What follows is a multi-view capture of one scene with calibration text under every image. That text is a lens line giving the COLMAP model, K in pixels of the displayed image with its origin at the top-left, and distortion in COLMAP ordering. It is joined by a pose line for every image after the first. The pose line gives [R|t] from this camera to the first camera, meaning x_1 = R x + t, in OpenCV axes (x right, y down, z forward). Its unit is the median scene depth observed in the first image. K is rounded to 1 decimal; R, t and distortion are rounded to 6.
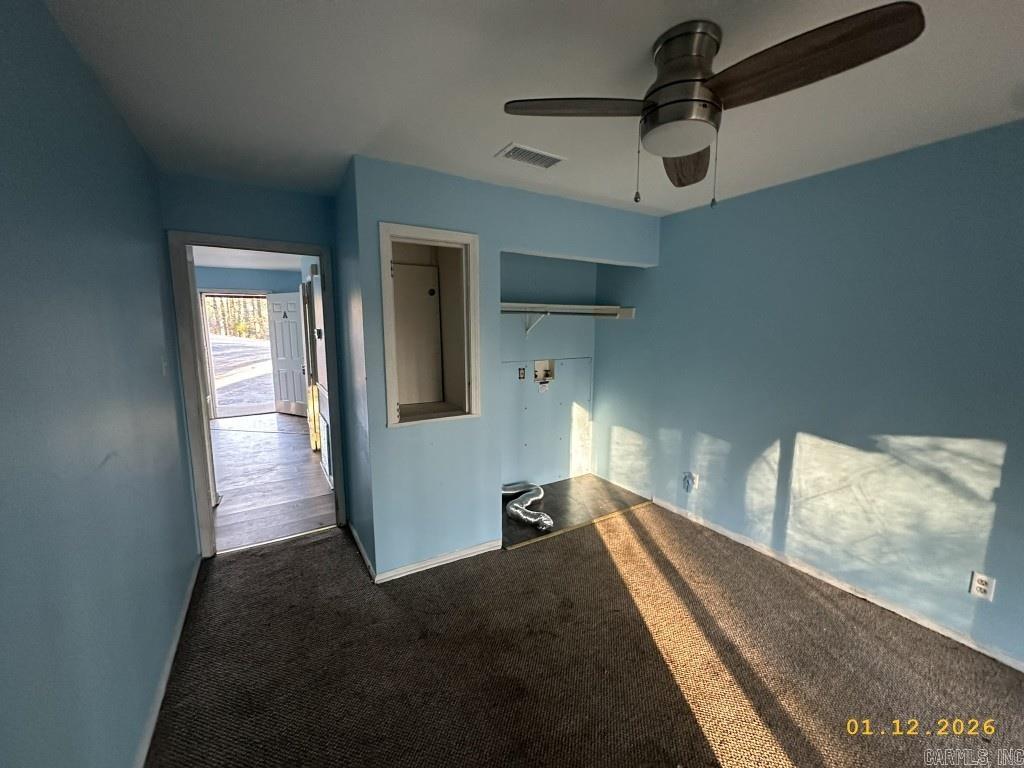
lens RADIAL K [[408.6, 0, 513.2], [0, 408.6, 385.0], [0, 0, 1]] dist [-0.001412, 0.000120]
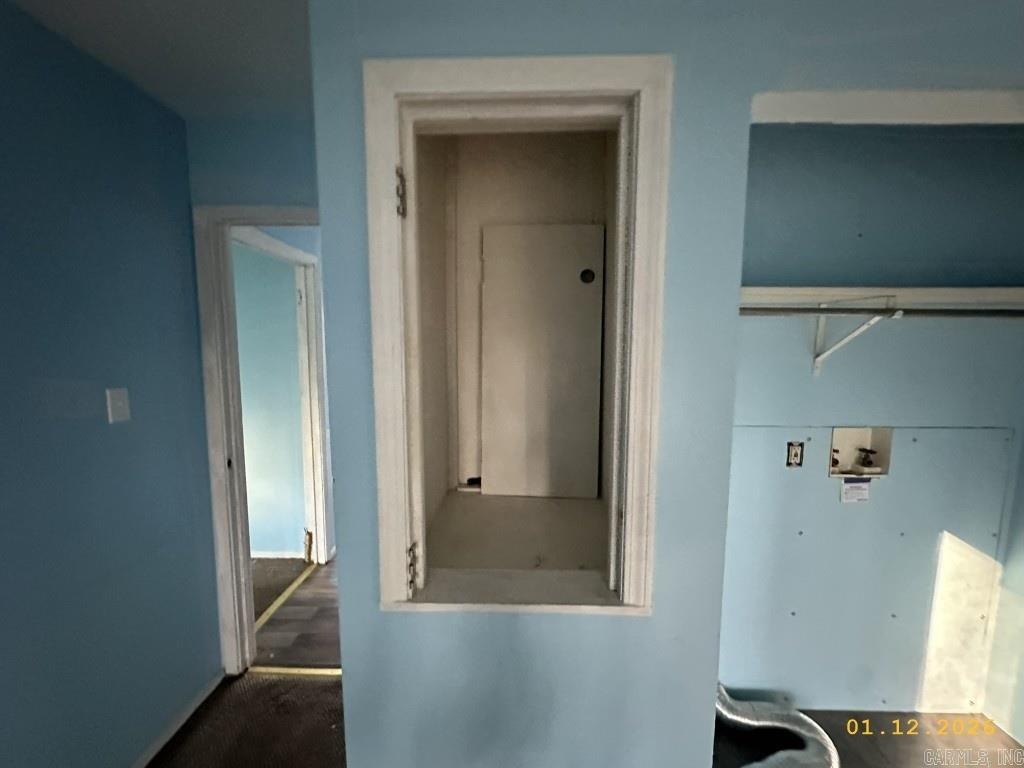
lens RADIAL K [[408.6, 0, 514.0], [0, 408.6, 380.6], [0, 0, 1]] dist [-0.001412, 0.000120]
pose [[0.843392, 0.055111, -0.534464, -0.004831], [-0.082035, 0.996271, -0.026723, -0.094512], [0.530999, 0.066383, 0.844769, 0.629031]]
